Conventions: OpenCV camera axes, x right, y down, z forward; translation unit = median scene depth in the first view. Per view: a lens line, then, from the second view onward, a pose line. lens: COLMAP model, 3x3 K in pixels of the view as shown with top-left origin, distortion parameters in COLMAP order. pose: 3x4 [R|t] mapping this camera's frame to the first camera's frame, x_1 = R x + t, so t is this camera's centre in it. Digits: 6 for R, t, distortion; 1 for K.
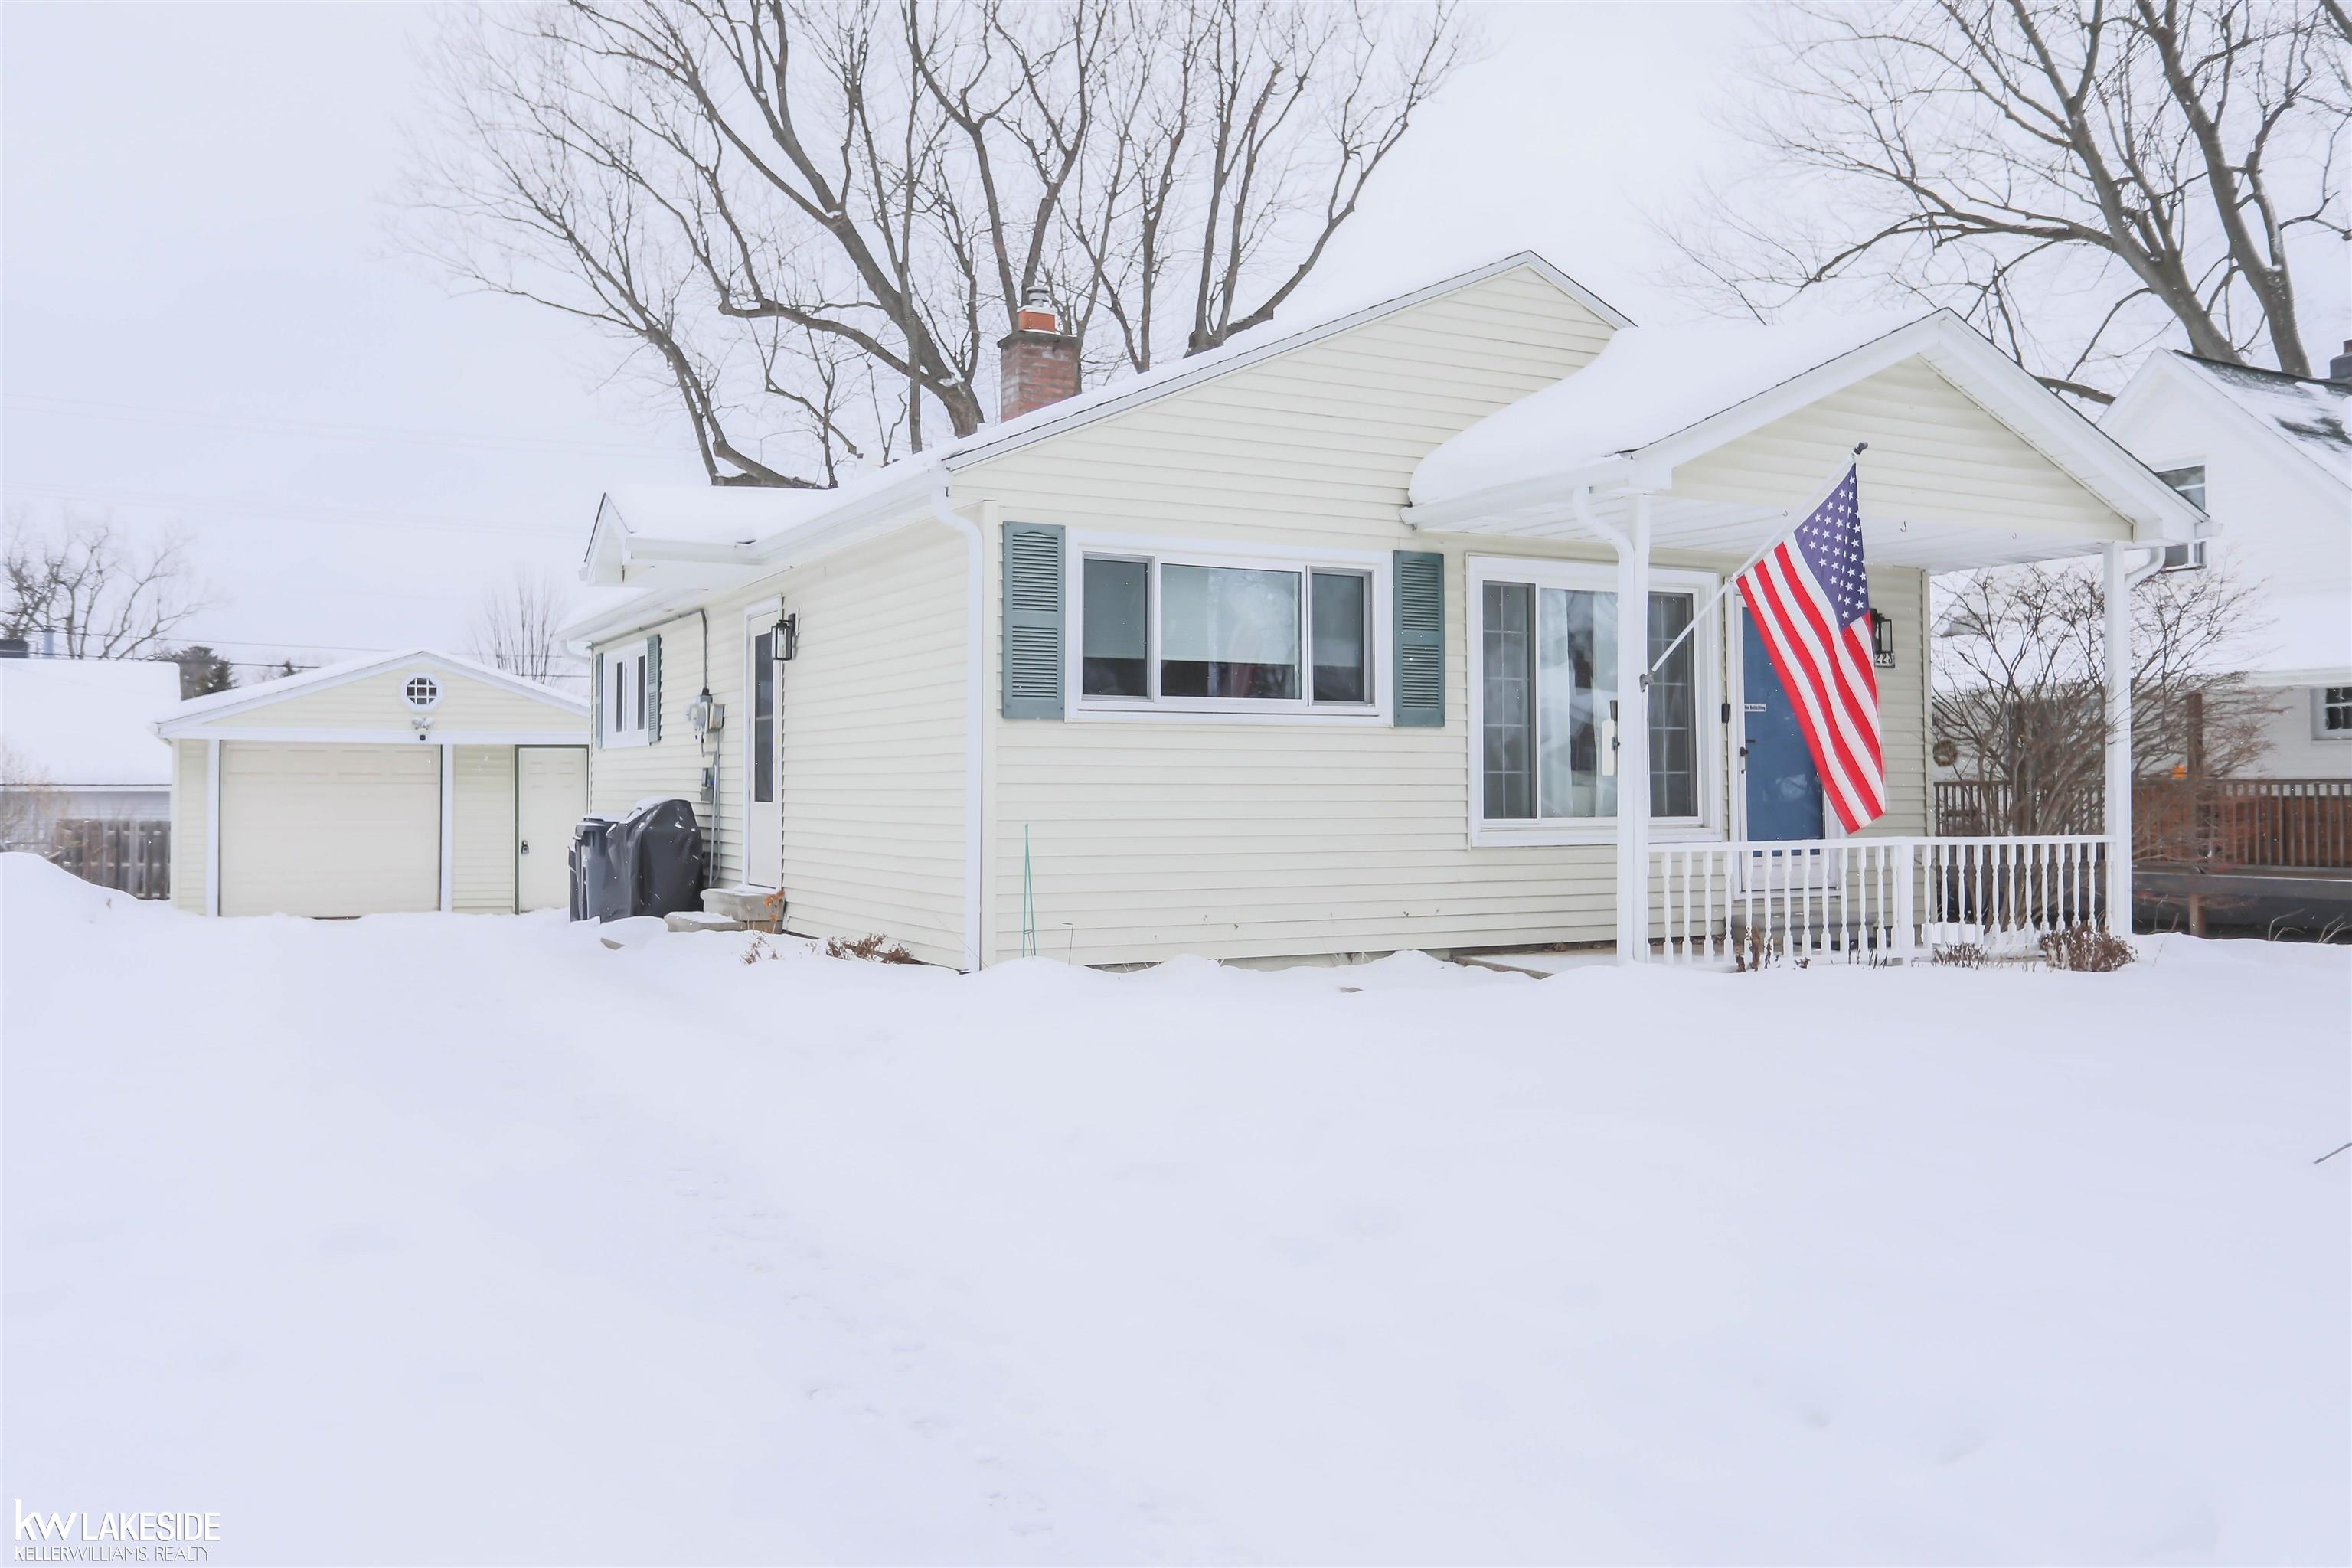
lens RADIAL K [[1850.8, 0, 1176.0], [0, 1850.8, 784.0], [0, 0, 1]] dist [-0.015785, -0.007432]
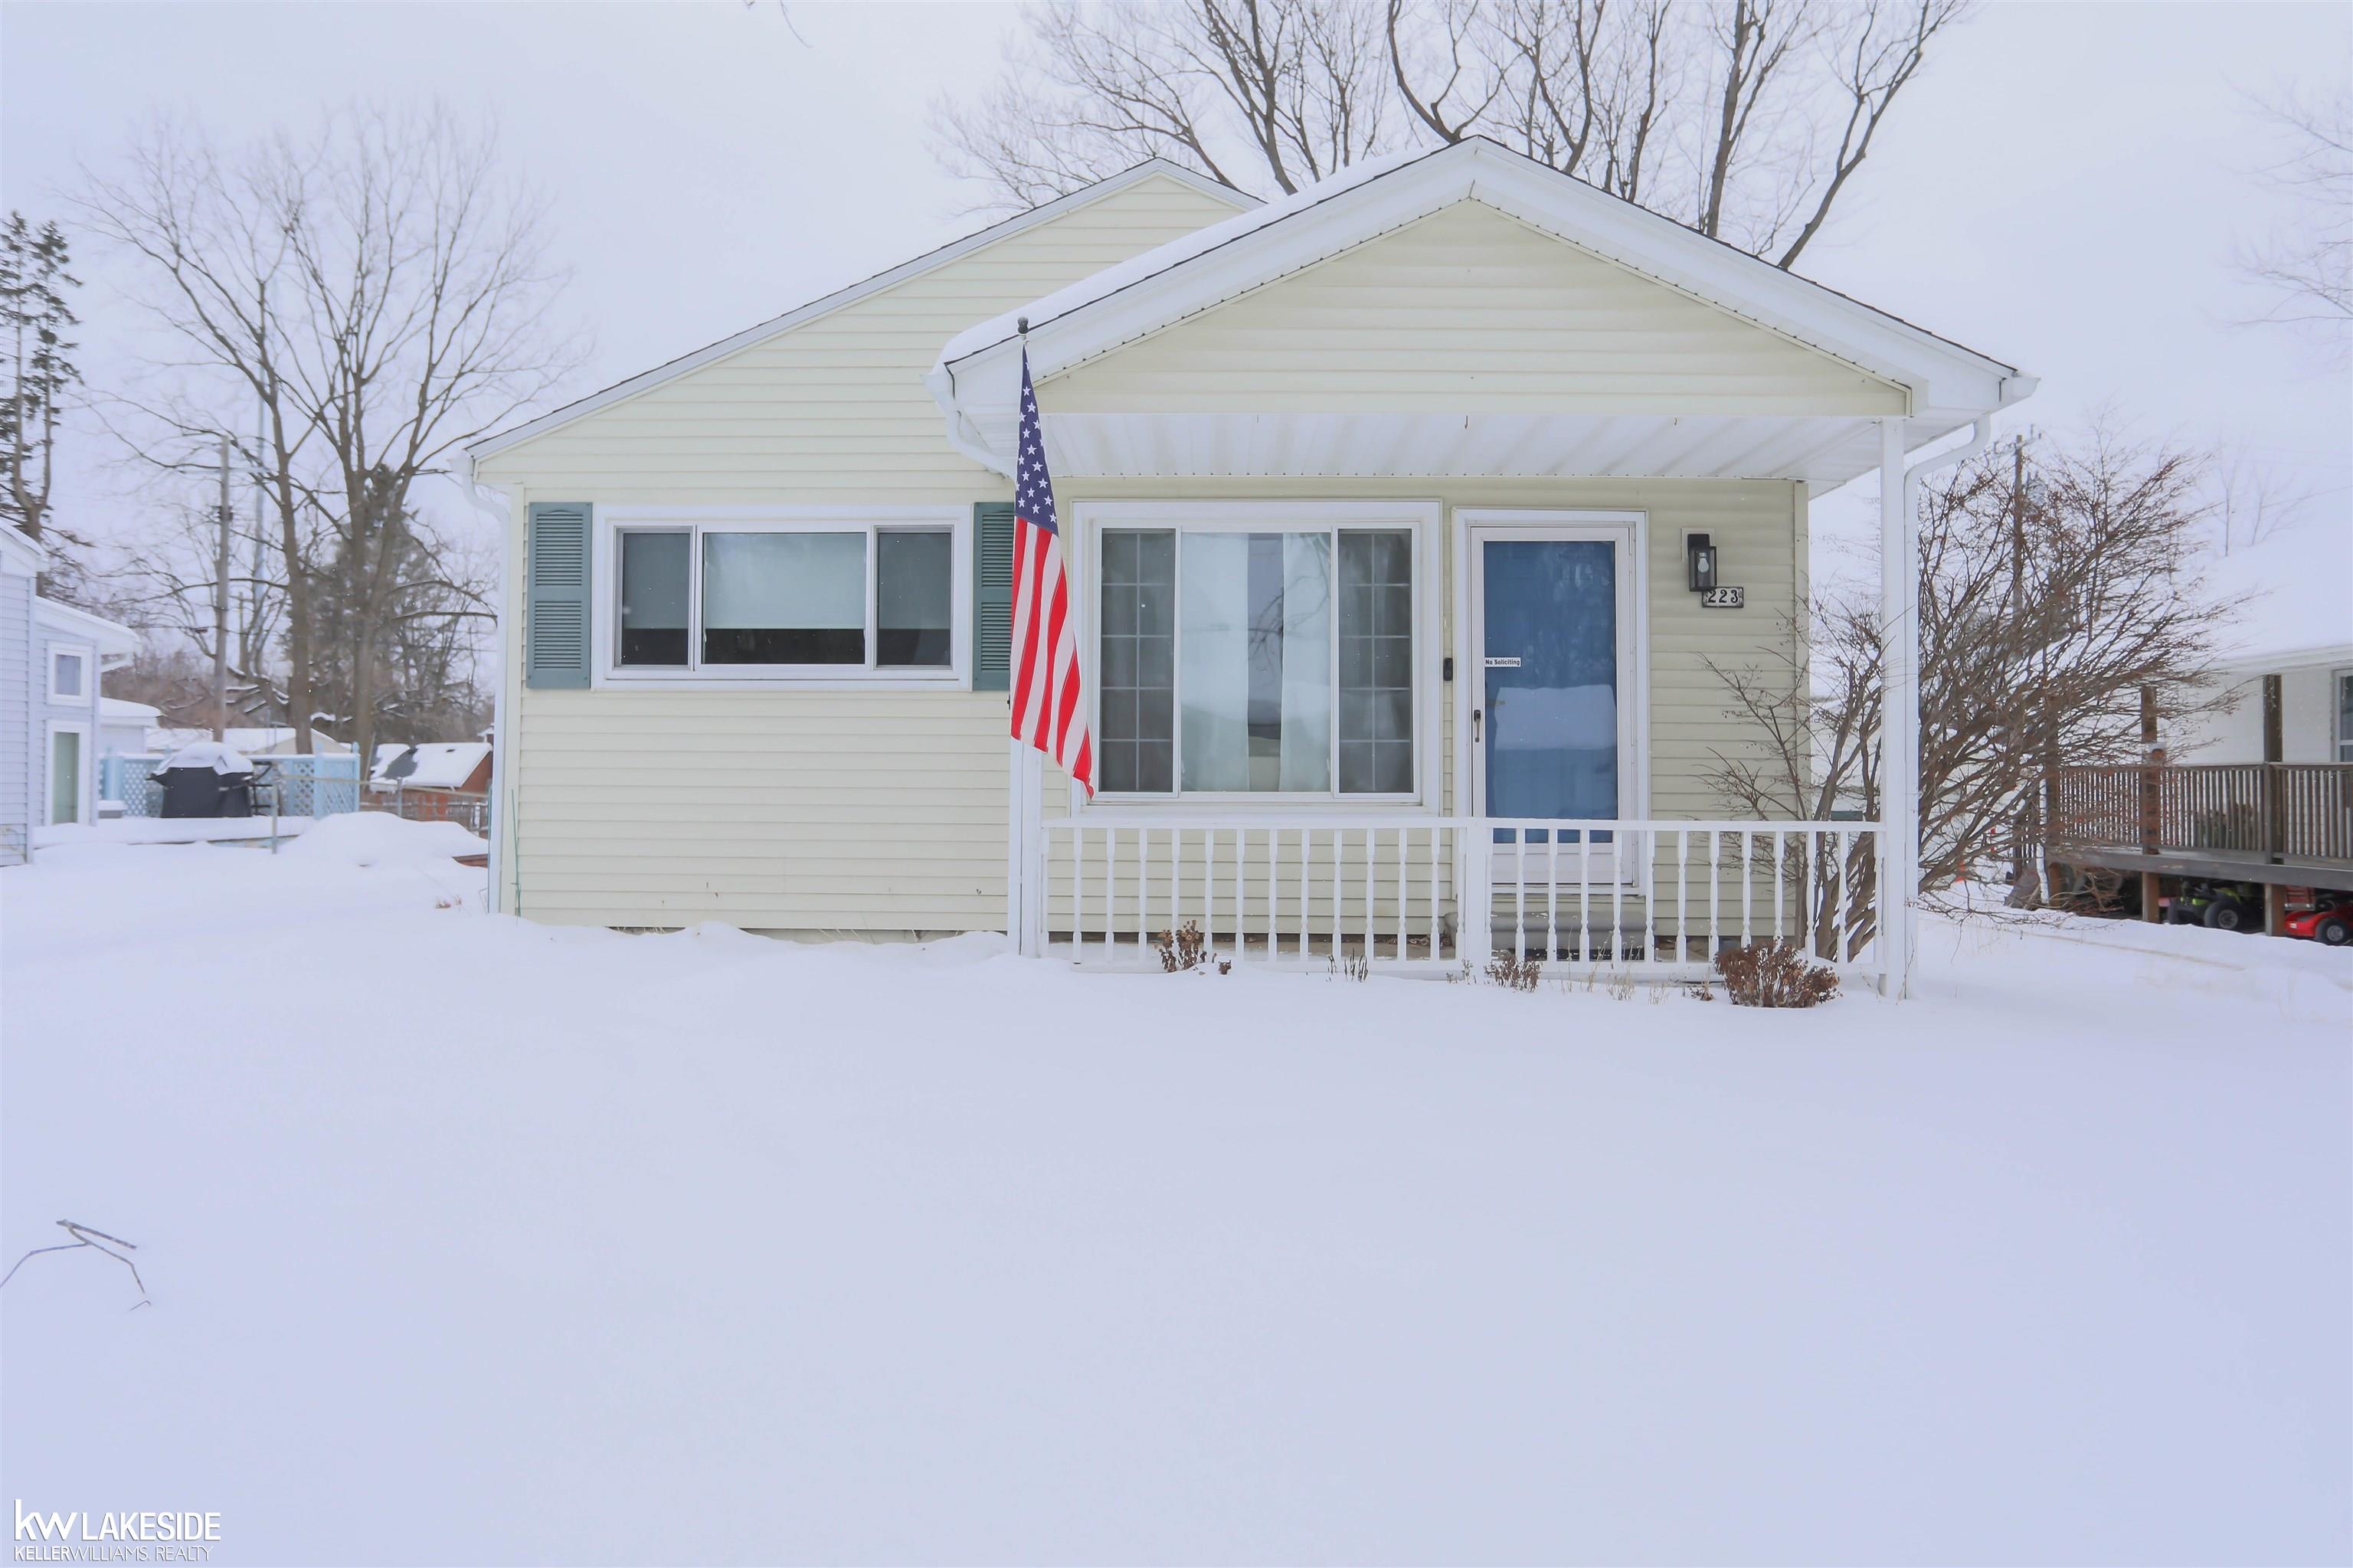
lens RADIAL K [[1622.2, 0, 1176.5], [0, 1622.2, 784.0], [0, 0, 1]] dist [-0.034048, 0.002378]
pose [[0.875112, 0.010923, -0.483797, 0.610923], [-0.004302, 0.999881, 0.014793, 0.003385], [0.483902, -0.010865, 0.875055, 0.336054]]
